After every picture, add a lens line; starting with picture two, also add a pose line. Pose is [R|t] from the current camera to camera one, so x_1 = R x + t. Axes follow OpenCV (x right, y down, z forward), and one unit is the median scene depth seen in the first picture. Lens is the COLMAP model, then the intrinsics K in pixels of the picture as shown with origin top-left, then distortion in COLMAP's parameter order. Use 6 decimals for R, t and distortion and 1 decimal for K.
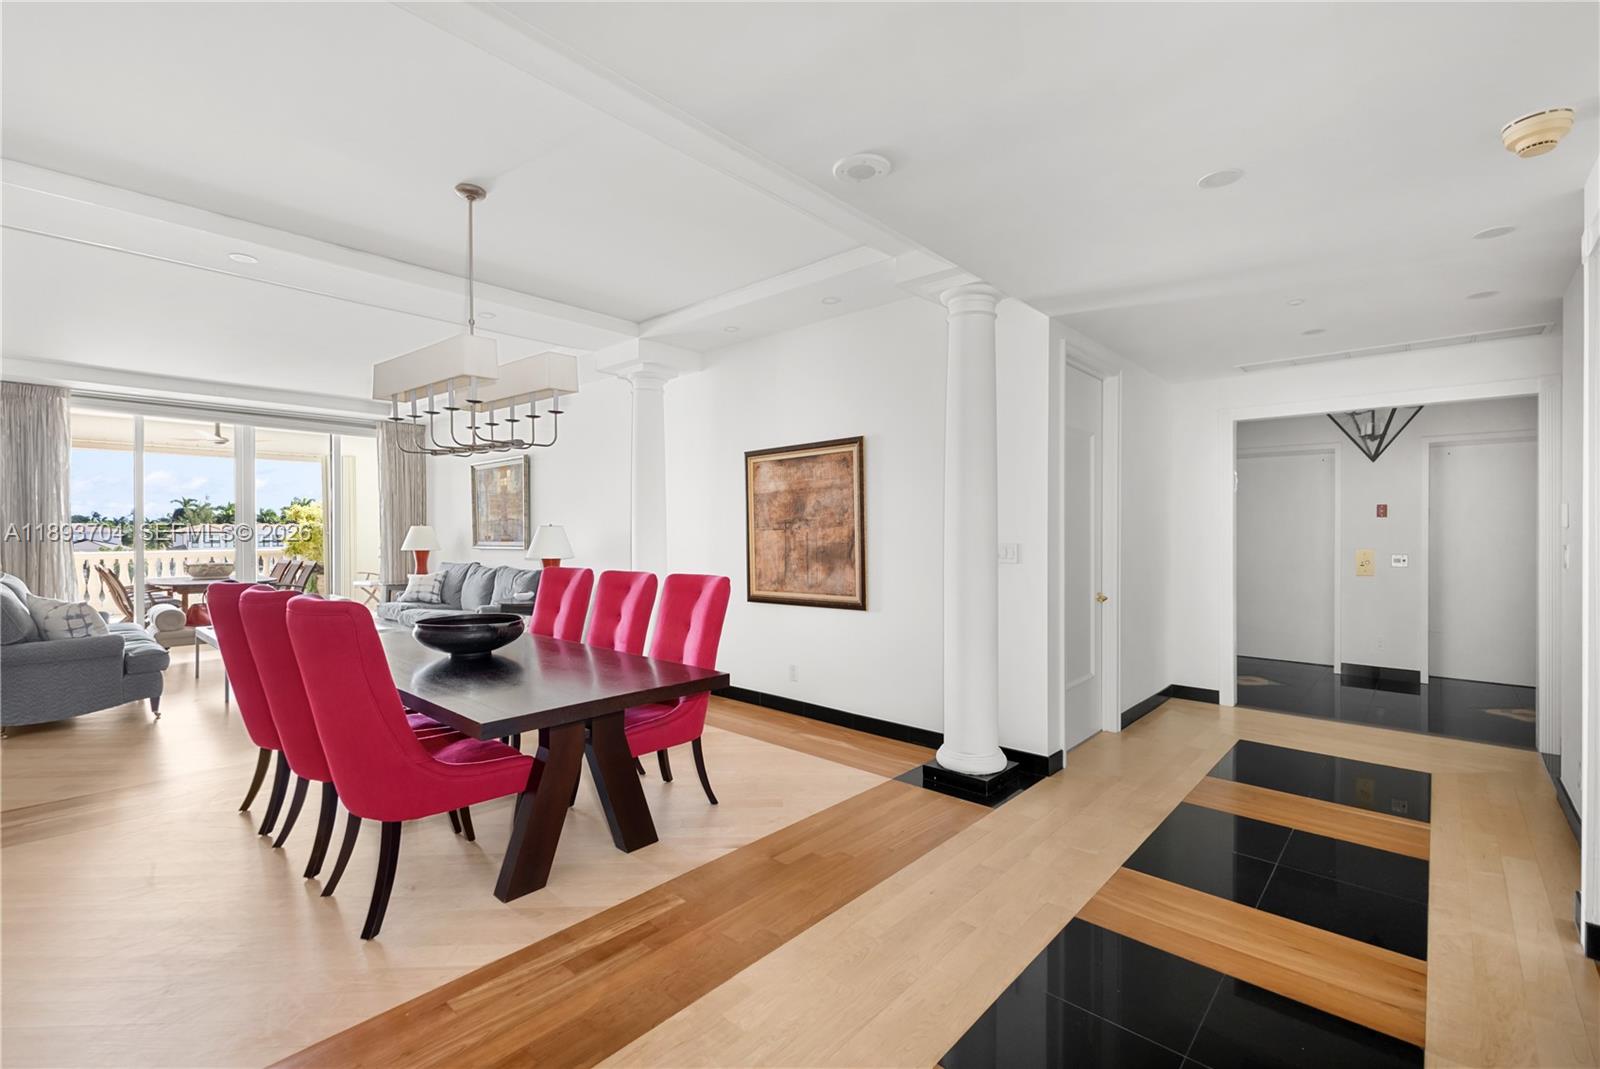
lens RADIAL K [[690.4, 0, 824.2], [0, 690.4, 555.2], [0, 0, 1]] dist [0.015314, -0.000318]
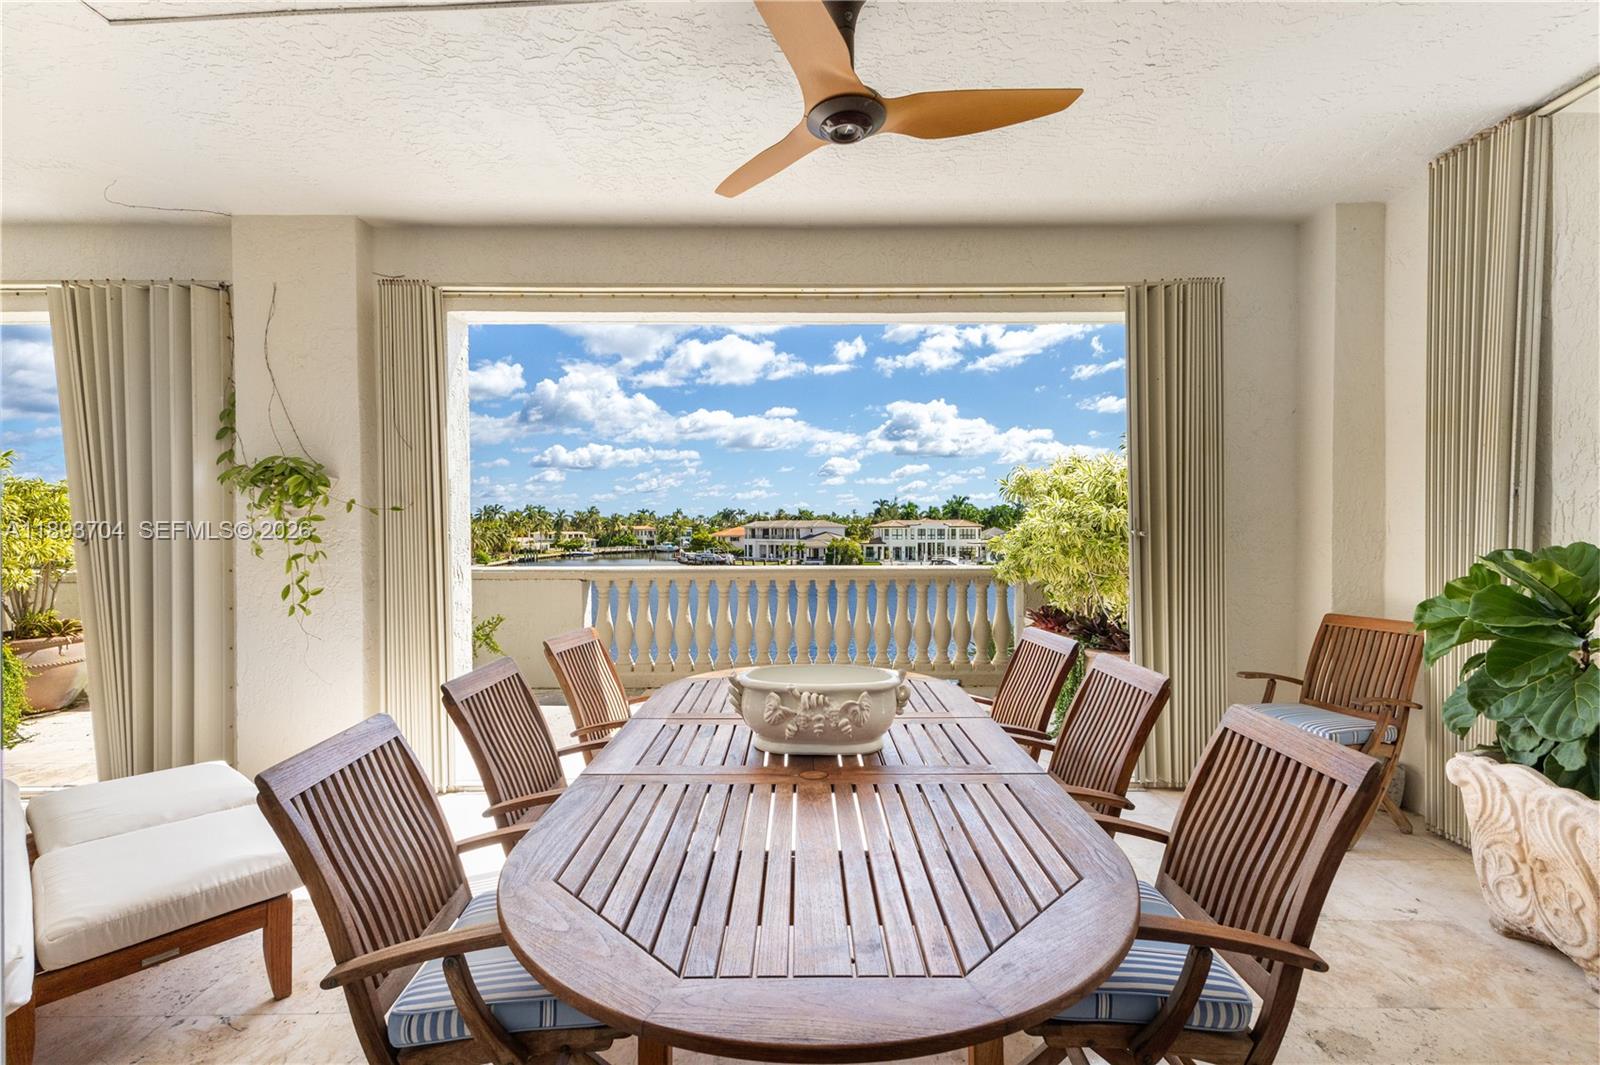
lens RADIAL K [[690.4, 0, 805.5], [0, 690.4, 533.8], [0, 0, 1]] dist [0.015314, -0.000318]
pose [[0.657756, 0.009623, -0.753169, -0.076520], [-0.027214, 0.999569, -0.010996, -0.003292], [0.752739, 0.027730, 0.657735, 0.090538]]
